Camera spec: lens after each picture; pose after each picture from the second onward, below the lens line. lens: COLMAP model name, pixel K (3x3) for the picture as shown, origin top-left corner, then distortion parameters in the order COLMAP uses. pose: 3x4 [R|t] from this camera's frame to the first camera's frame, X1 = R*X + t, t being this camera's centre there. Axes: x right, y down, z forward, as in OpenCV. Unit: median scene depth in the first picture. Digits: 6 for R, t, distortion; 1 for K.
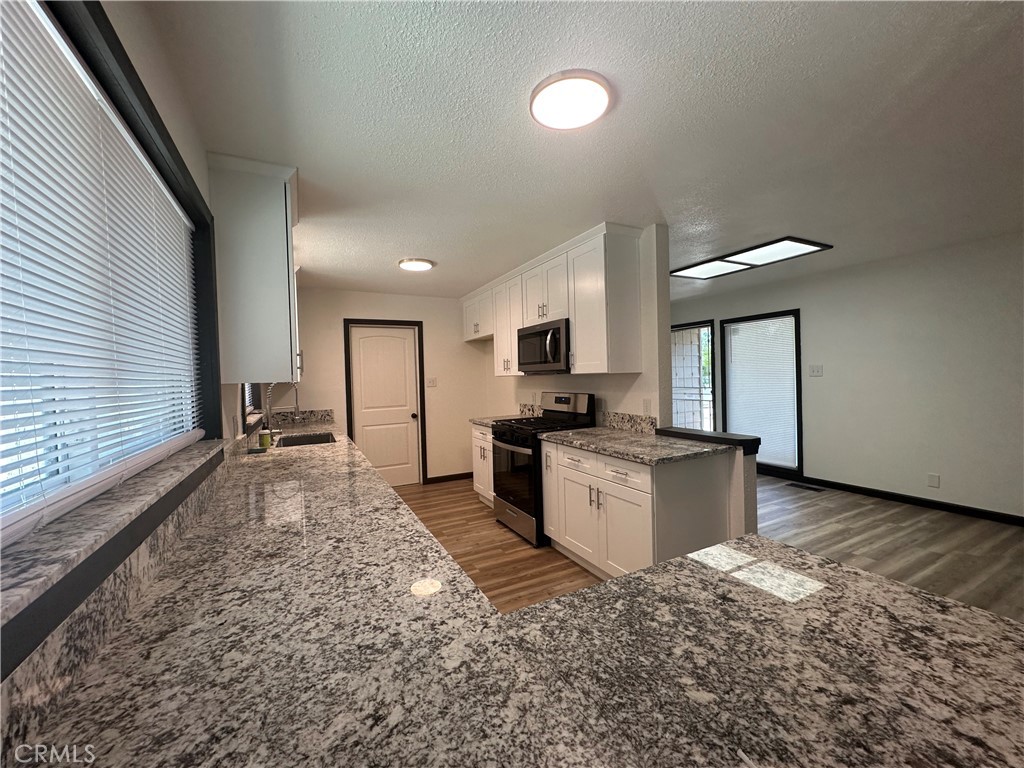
lens RADIAL K [[408.9, 0, 512.0], [0, 408.9, 384.0], [0, 0, 1]] dist [-0.001115, -0.000321]
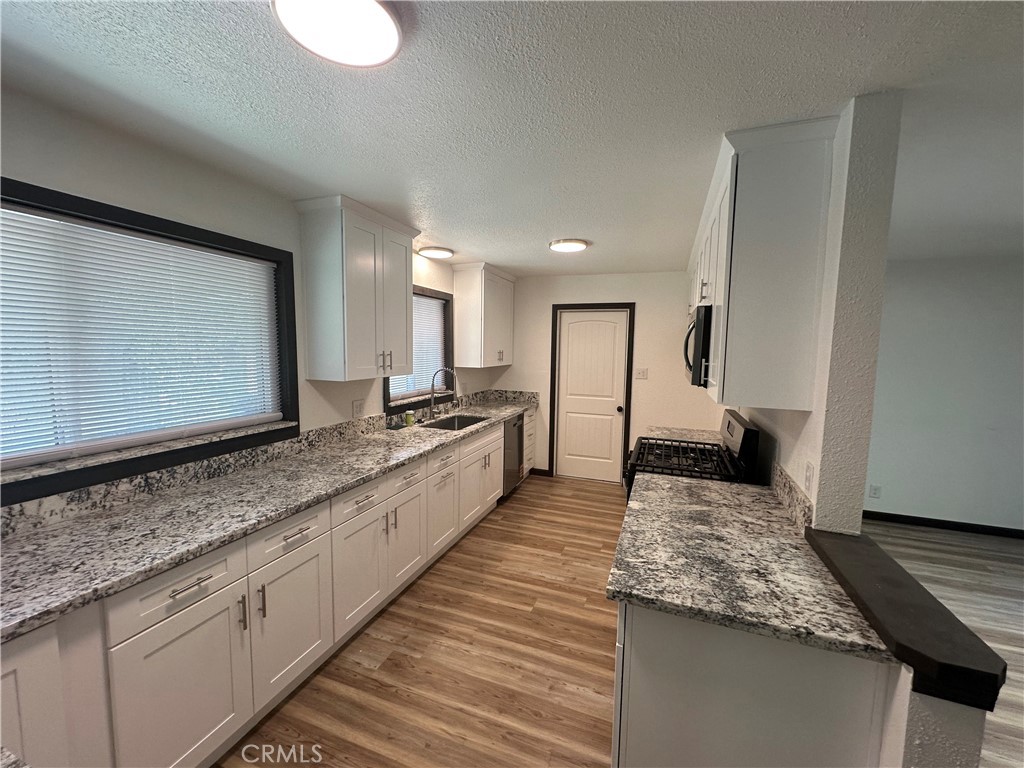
lens RADIAL K [[408.9, 0, 512.0], [0, 408.9, 384.0], [0, 0, 1]] dist [-0.001115, -0.000321]
pose [[0.666547, 0.109240, -0.737416, 0.894021], [-0.051277, 0.993580, 0.100839, -0.191663], [0.743697, -0.029402, 0.667869, 0.763773]]
